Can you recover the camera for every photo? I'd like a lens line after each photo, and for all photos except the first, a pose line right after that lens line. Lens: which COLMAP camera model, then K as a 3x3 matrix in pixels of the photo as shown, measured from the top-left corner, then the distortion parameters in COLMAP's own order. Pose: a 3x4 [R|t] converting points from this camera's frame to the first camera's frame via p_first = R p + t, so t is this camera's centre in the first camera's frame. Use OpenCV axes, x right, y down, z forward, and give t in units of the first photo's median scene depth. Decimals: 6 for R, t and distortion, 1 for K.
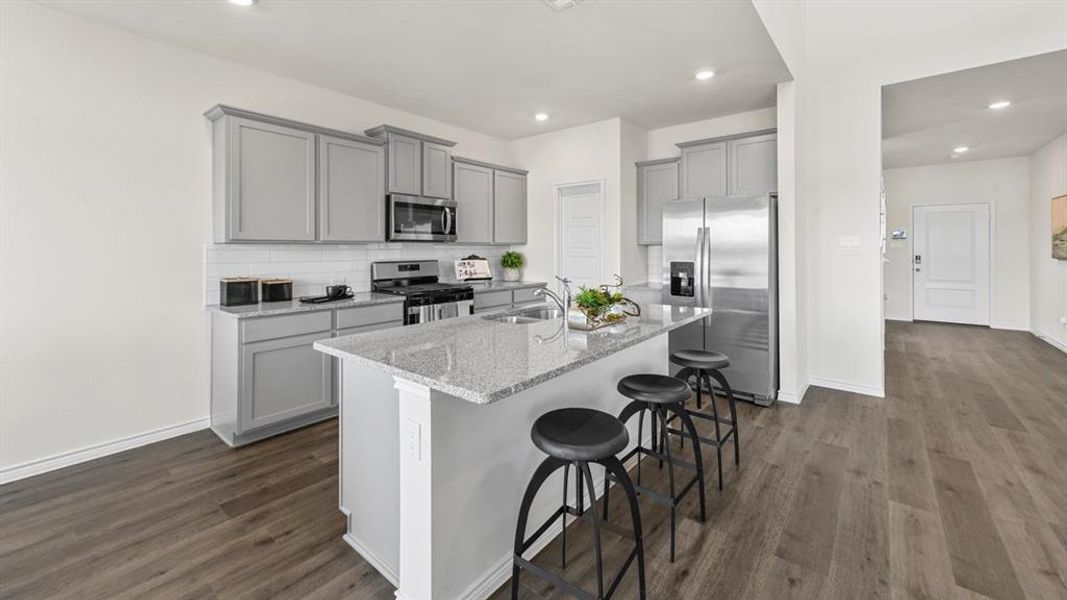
lens RADIAL K [[420.6, 0, 538.0], [0, 420.6, 291.4], [0, 0, 1]] dist [0.010993, -0.000143]
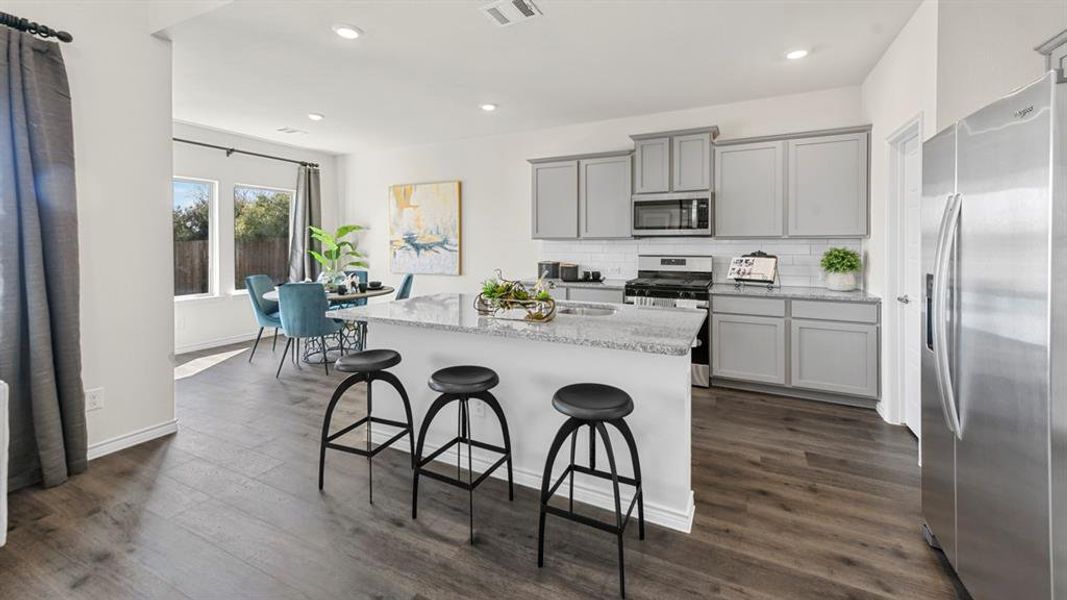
lens RADIAL K [[420.6, 0, 538.0], [0, 420.6, 291.4], [0, 0, 1]] dist [0.010993, -0.000143]
pose [[0.215279, 0.113844, -0.969894, 0.692467], [-0.100677, 0.990477, 0.093913, -0.053009], [0.971349, 0.077429, 0.224690, 0.495653]]
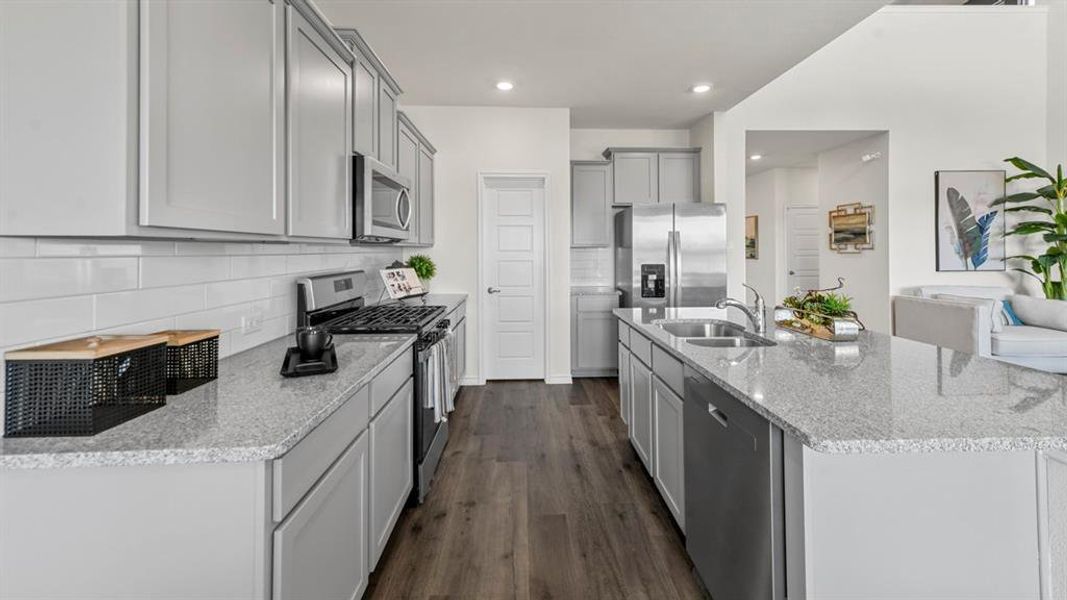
lens RADIAL K [[420.6, 0, 538.0], [0, 420.6, 291.4], [0, 0, 1]] dist [0.010993, -0.000143]
pose [[0.739300, -0.065644, 0.670168, -0.551364], [0.071217, 0.997278, 0.019122, -0.043012], [-0.669599, 0.033591, 0.741963, 0.421541]]
